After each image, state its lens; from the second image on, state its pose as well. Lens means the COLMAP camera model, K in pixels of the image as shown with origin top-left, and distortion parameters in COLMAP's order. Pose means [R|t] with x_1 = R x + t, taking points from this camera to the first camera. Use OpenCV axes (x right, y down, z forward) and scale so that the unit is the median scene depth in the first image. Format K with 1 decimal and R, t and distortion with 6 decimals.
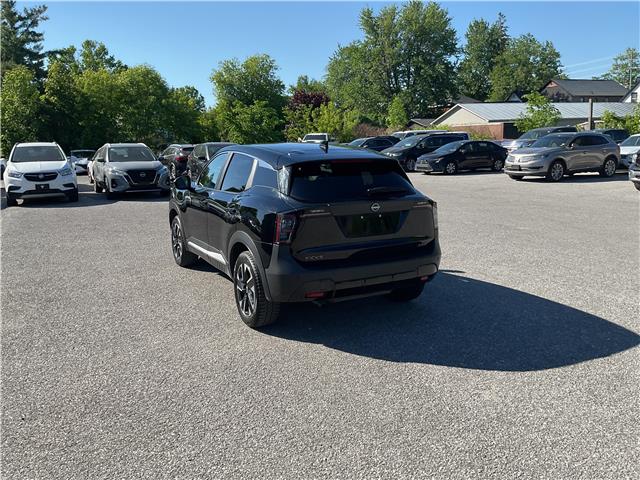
lens RADIAL K [[527.7, 0, 320.0], [0, 527.7, 240.0], [0, 0, 1]] dist [0.078355, -0.145187]
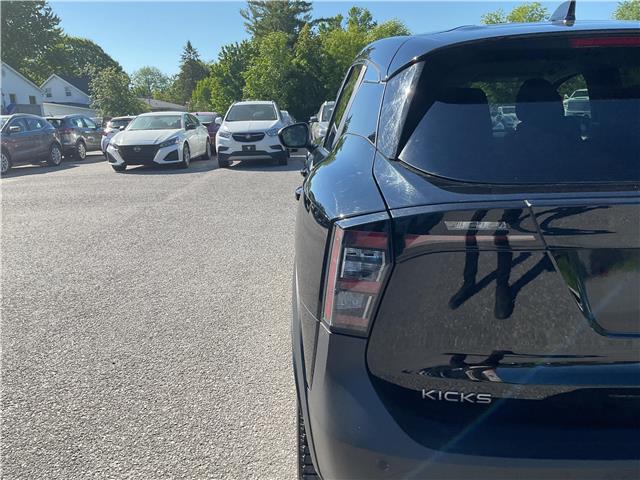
lens RADIAL K [[527.7, 0, 320.0], [0, 527.7, 240.0], [0, 0, 1]] dist [0.078355, -0.145187]
pose [[0.891916, 0.097042, -0.441666, 0.012464], [-0.070357, 0.994588, 0.076447, -0.017142], [0.446694, -0.037111, 0.893917, 0.197148]]
